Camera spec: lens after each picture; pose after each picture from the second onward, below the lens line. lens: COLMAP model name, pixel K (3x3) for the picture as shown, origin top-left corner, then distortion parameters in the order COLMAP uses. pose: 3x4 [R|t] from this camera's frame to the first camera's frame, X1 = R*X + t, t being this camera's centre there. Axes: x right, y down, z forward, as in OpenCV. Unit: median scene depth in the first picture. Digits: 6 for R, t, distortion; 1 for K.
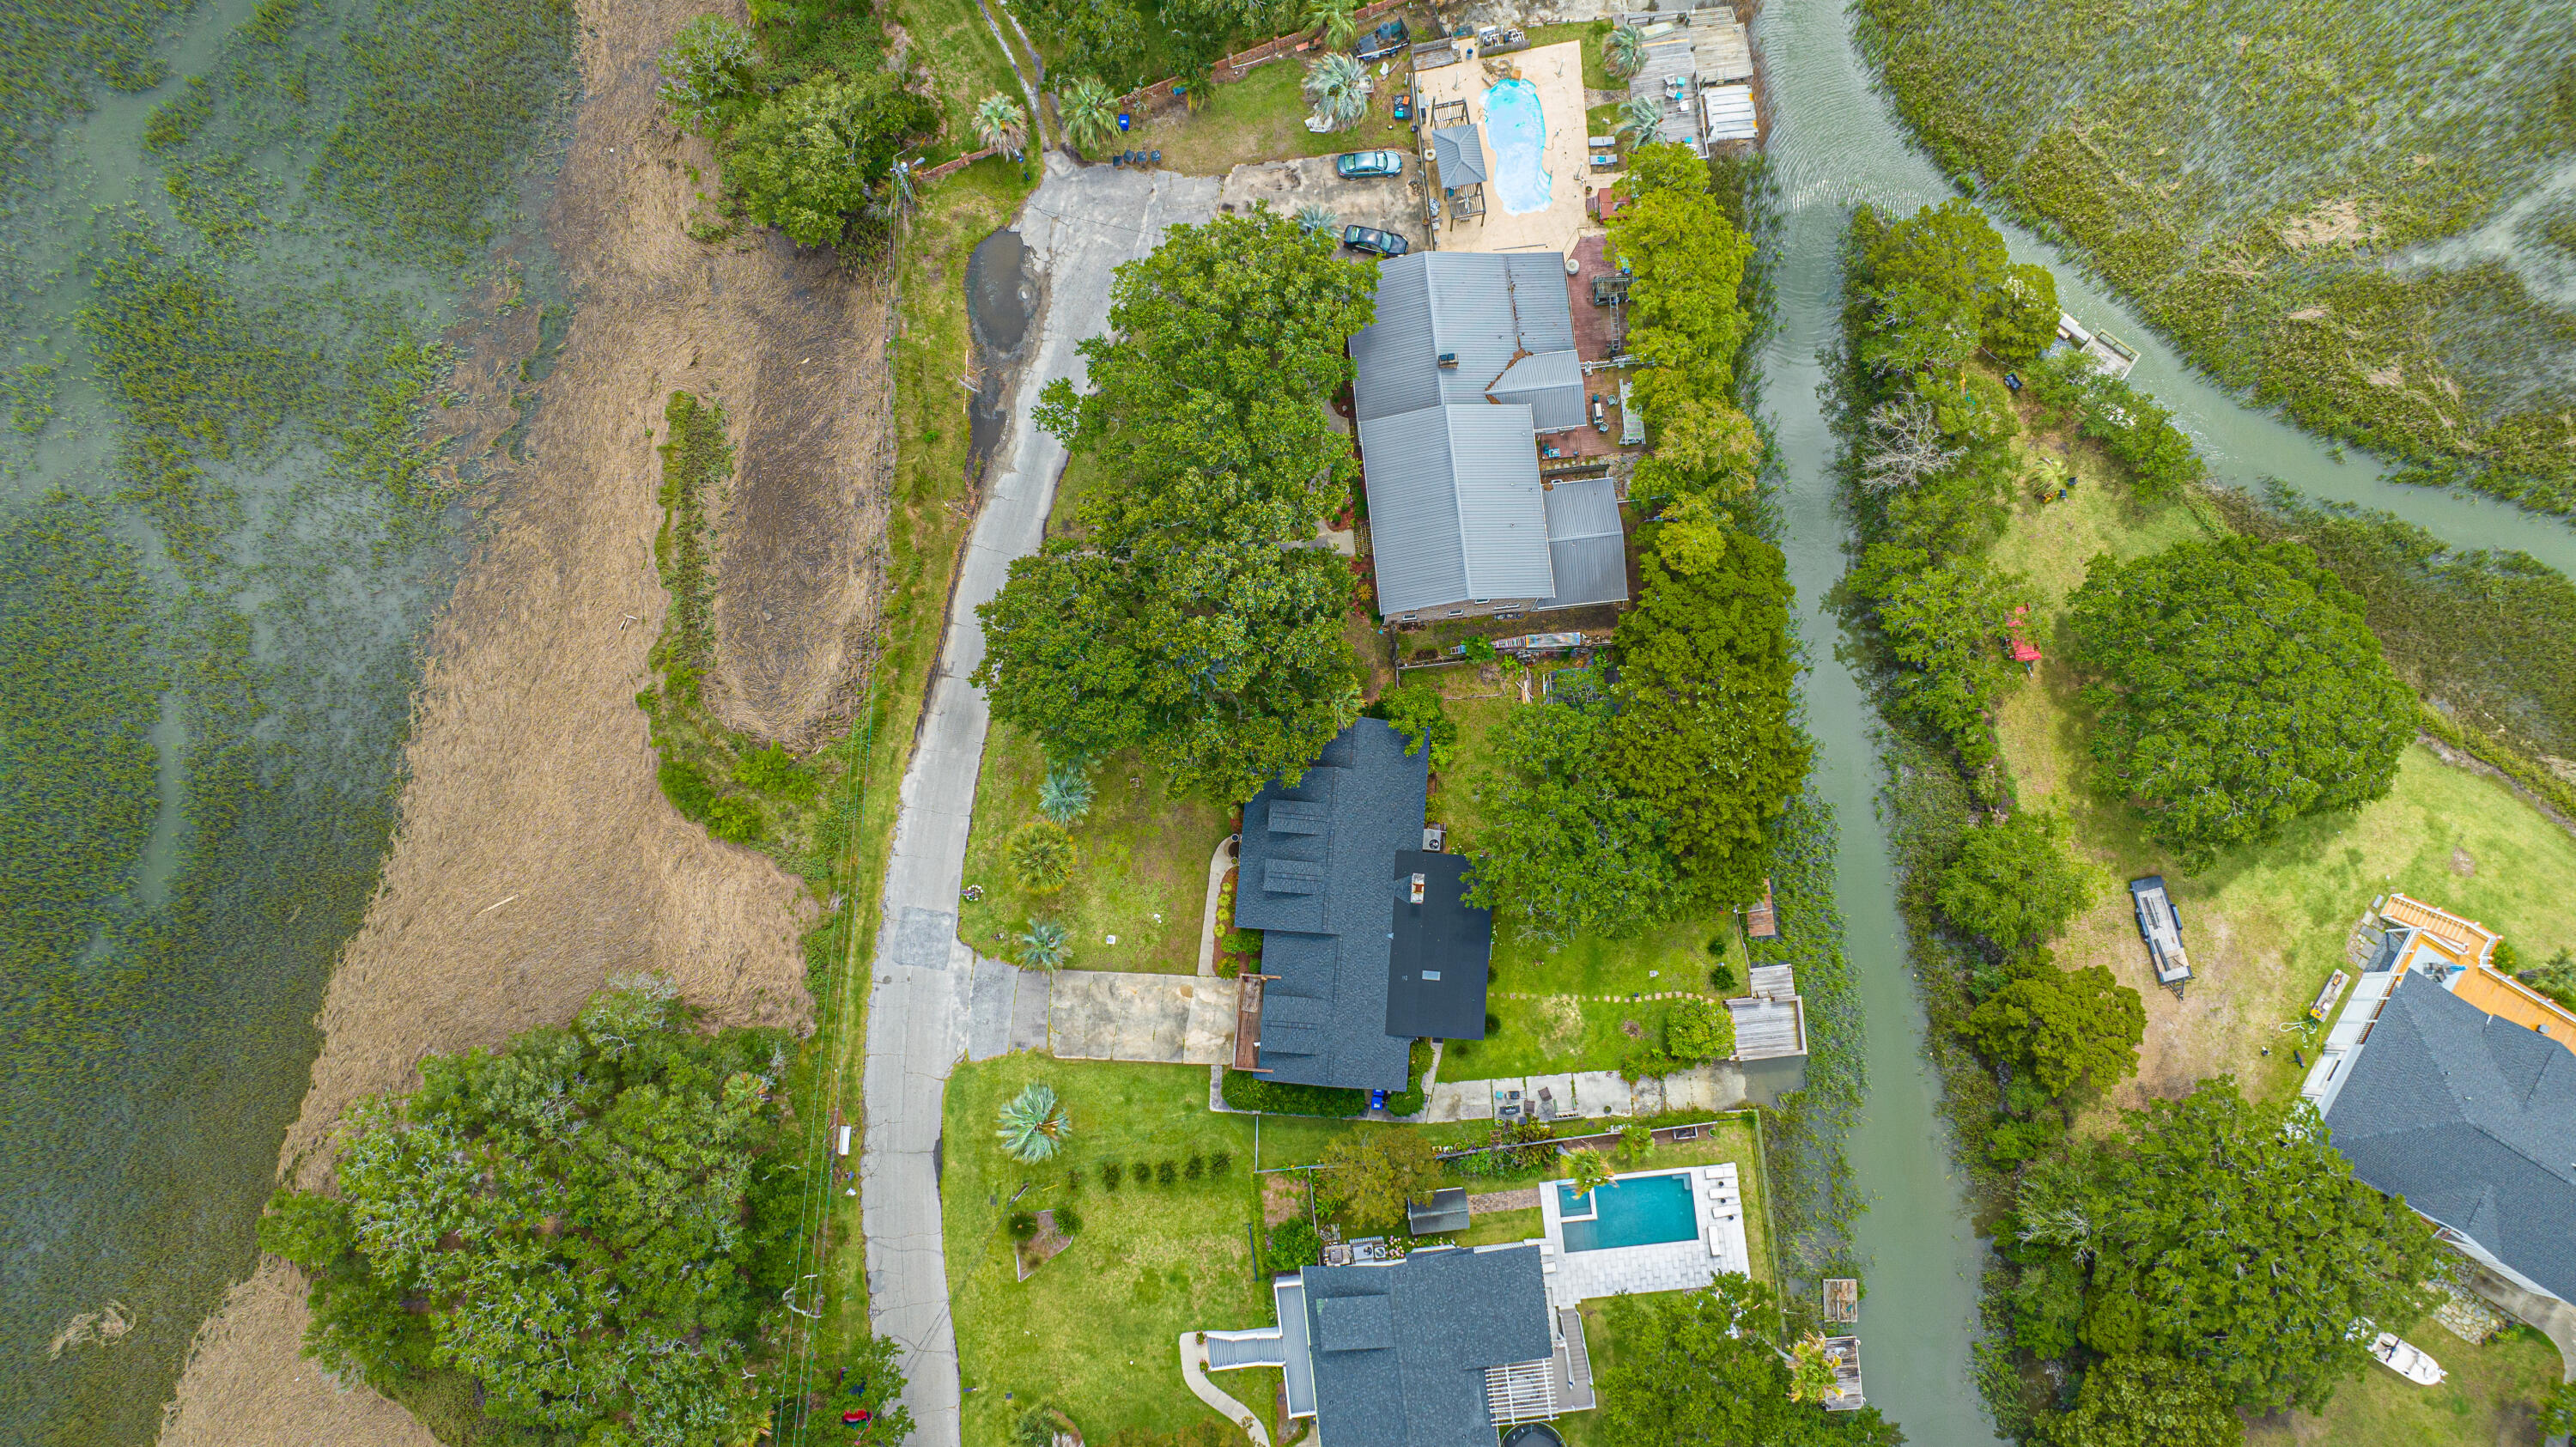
lens RADIAL K [[1809.0, 0, 1277.2], [0, 1809.0, 719.7], [0, 0, 1]] dist [-0.011429, 0.007470]
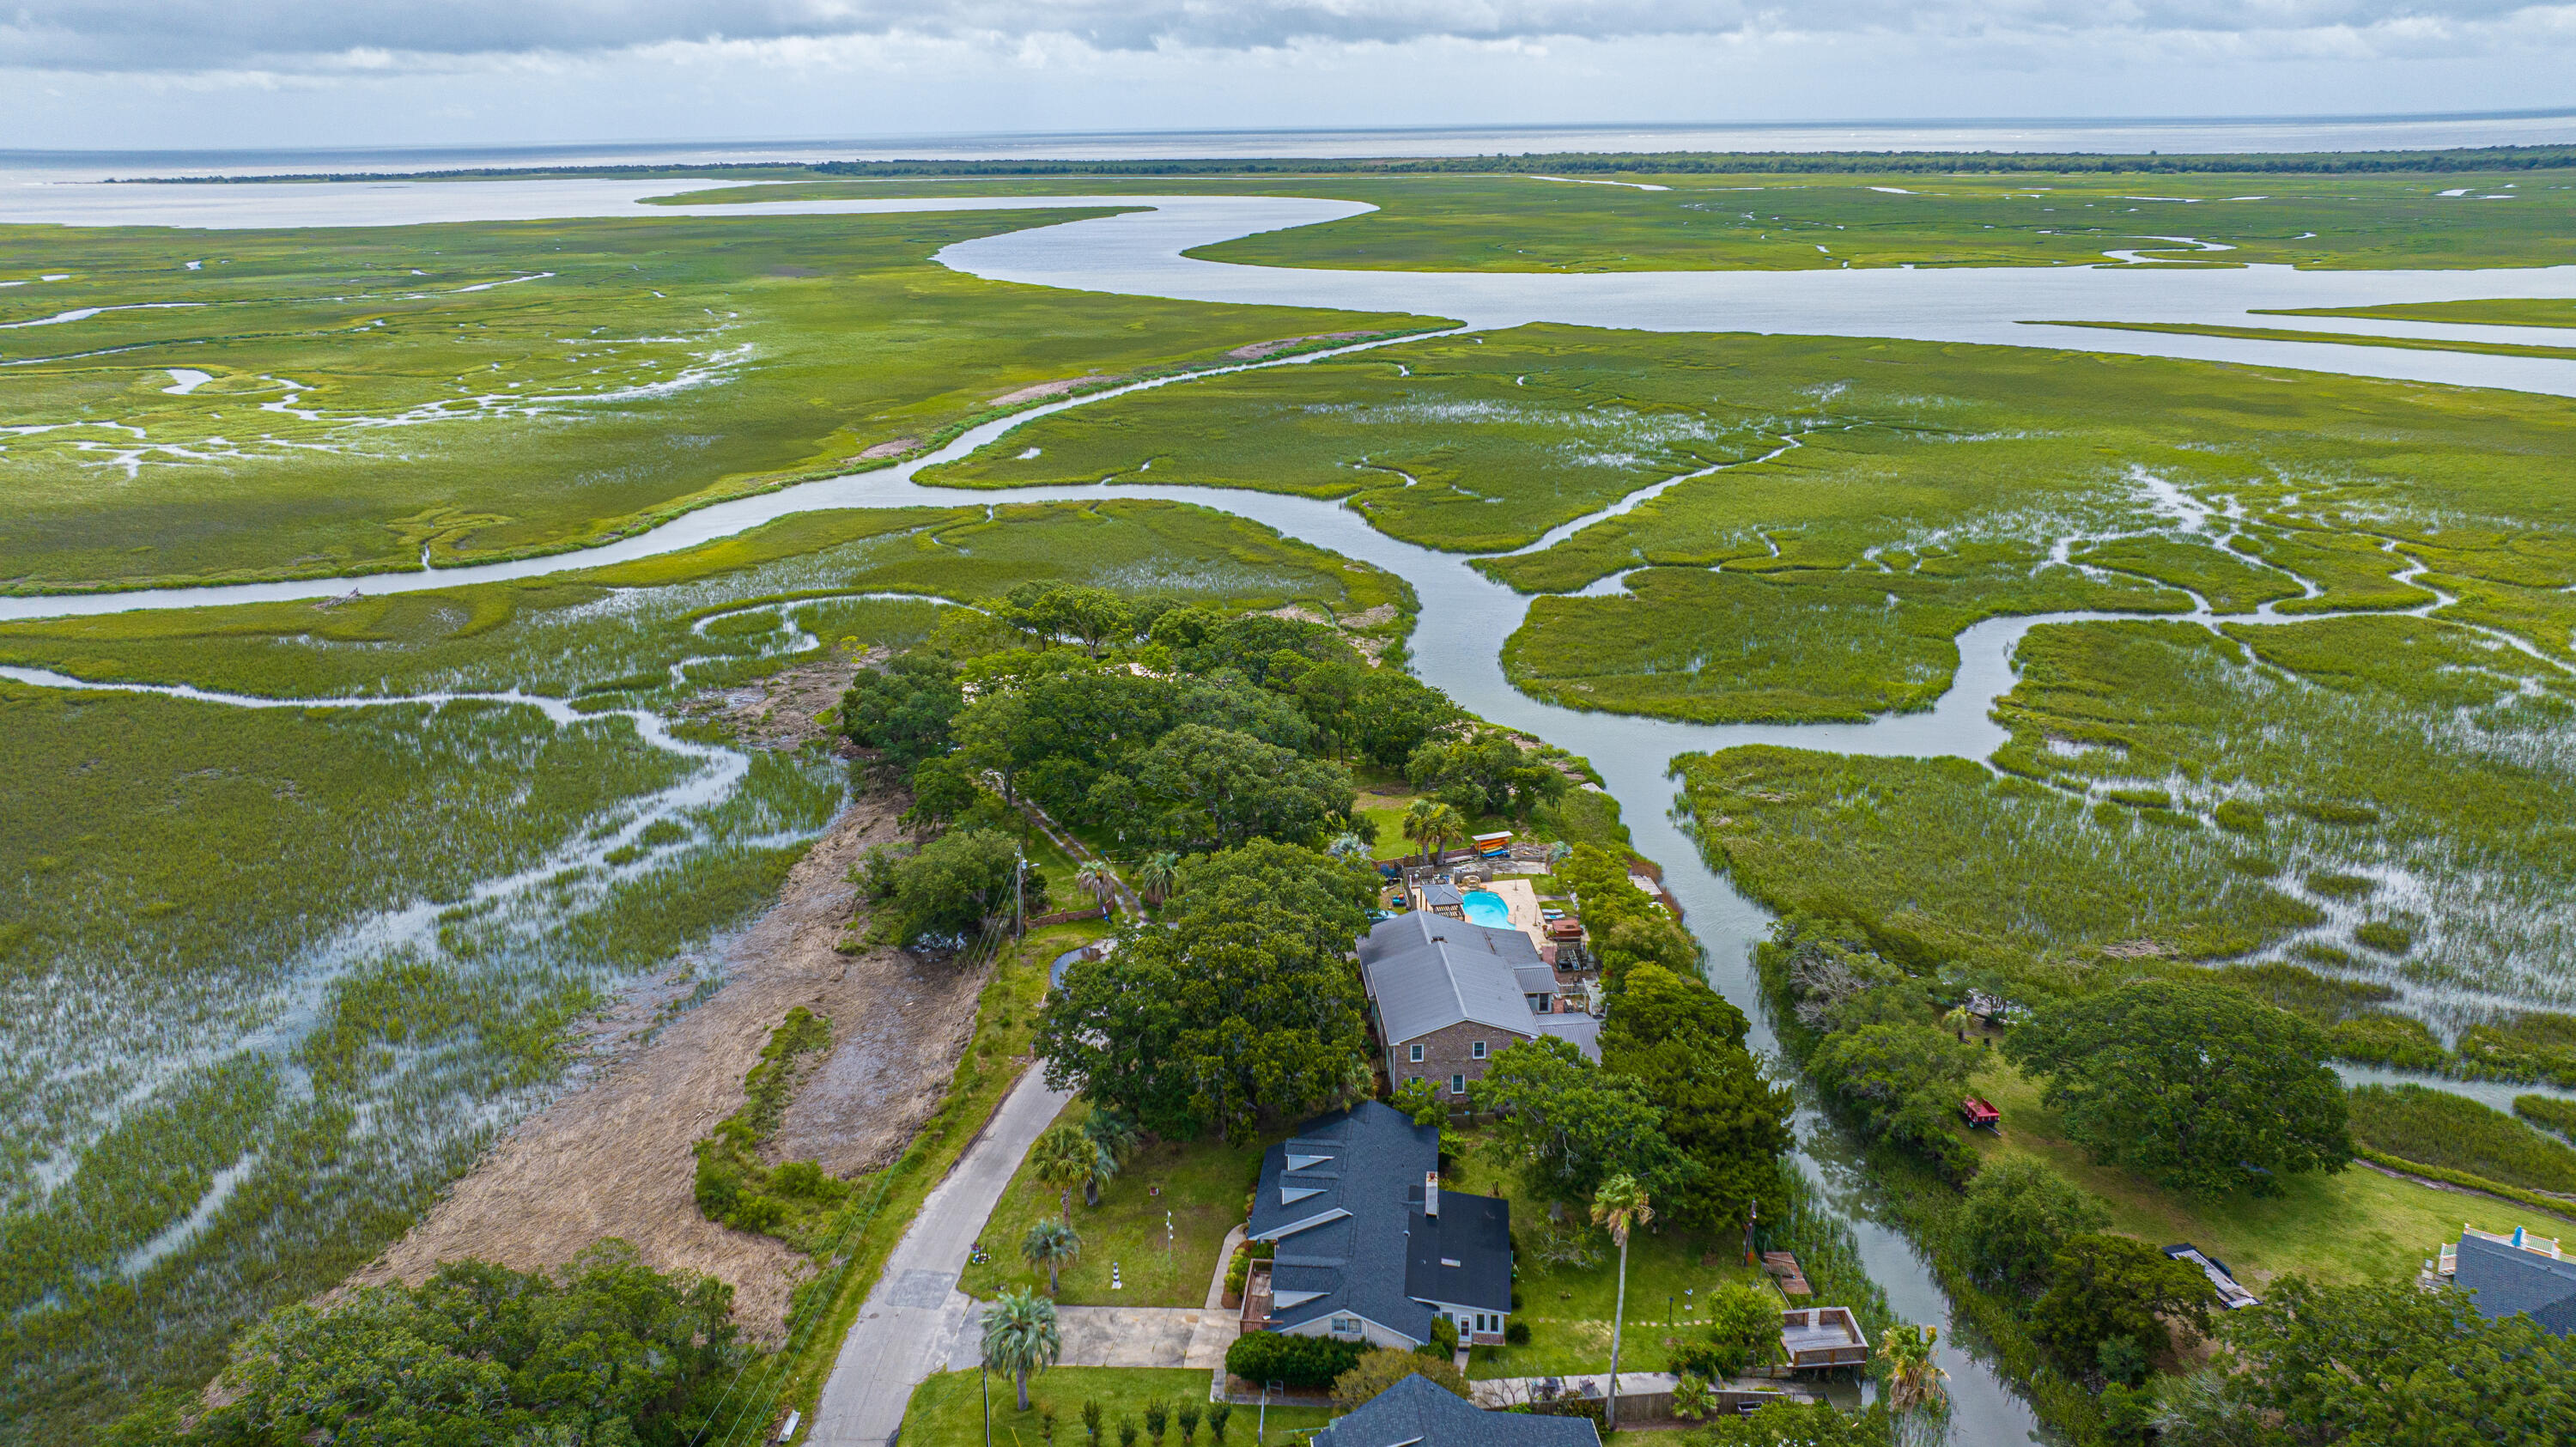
lens RADIAL K [[1809.0, 0, 1292.2], [0, 1809.0, 725.0], [0, 0, 1]] dist [-0.011429, 0.007470]
pose [[0.999779, 0.010946, -0.017953, 0.015018], [-0.020981, 0.463204, -0.886003, 0.833873], [-0.001382, 0.886184, 0.463331, 0.294625]]
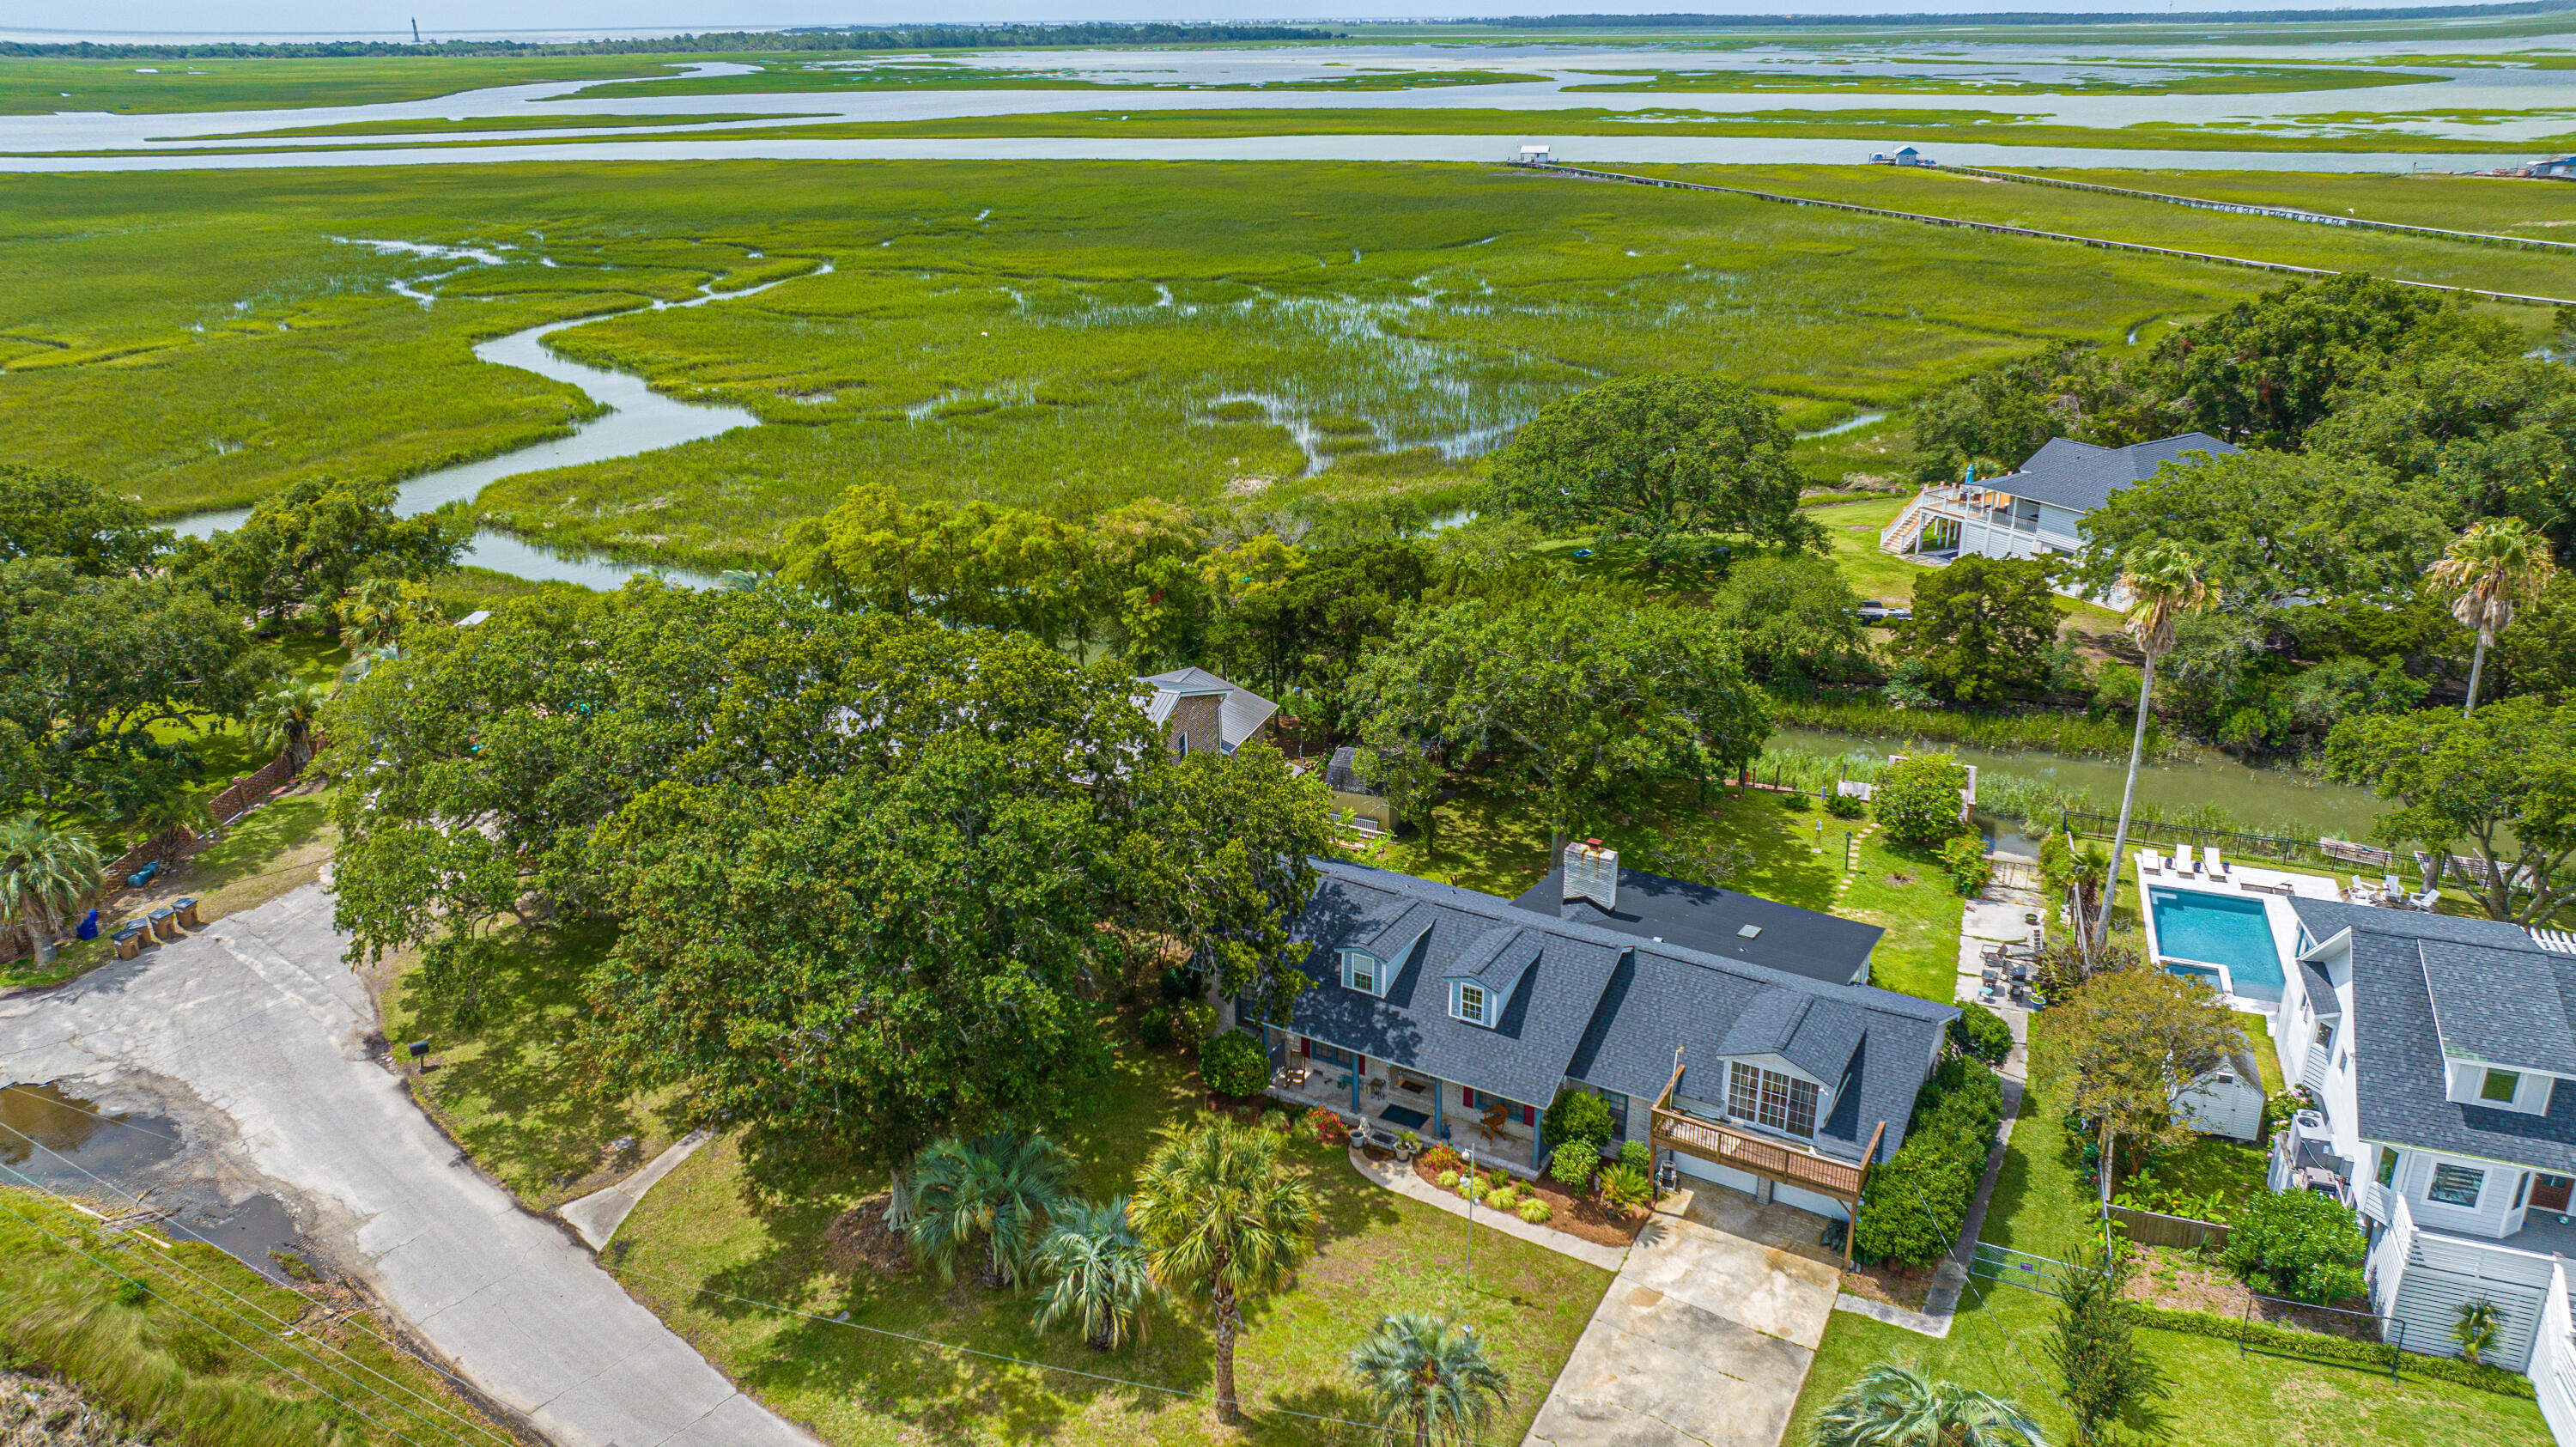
lens RADIAL K [[1809.0, 0, 1286.8], [0, 1809.0, 718.7], [0, 0, 1]] dist [-0.011429, 0.007470]
pose [[0.434420, -0.320167, 0.841887, -0.395358], [0.889582, 0.298987, -0.345327, 0.180557], [-0.141151, 0.898944, 0.414700, 0.716879]]
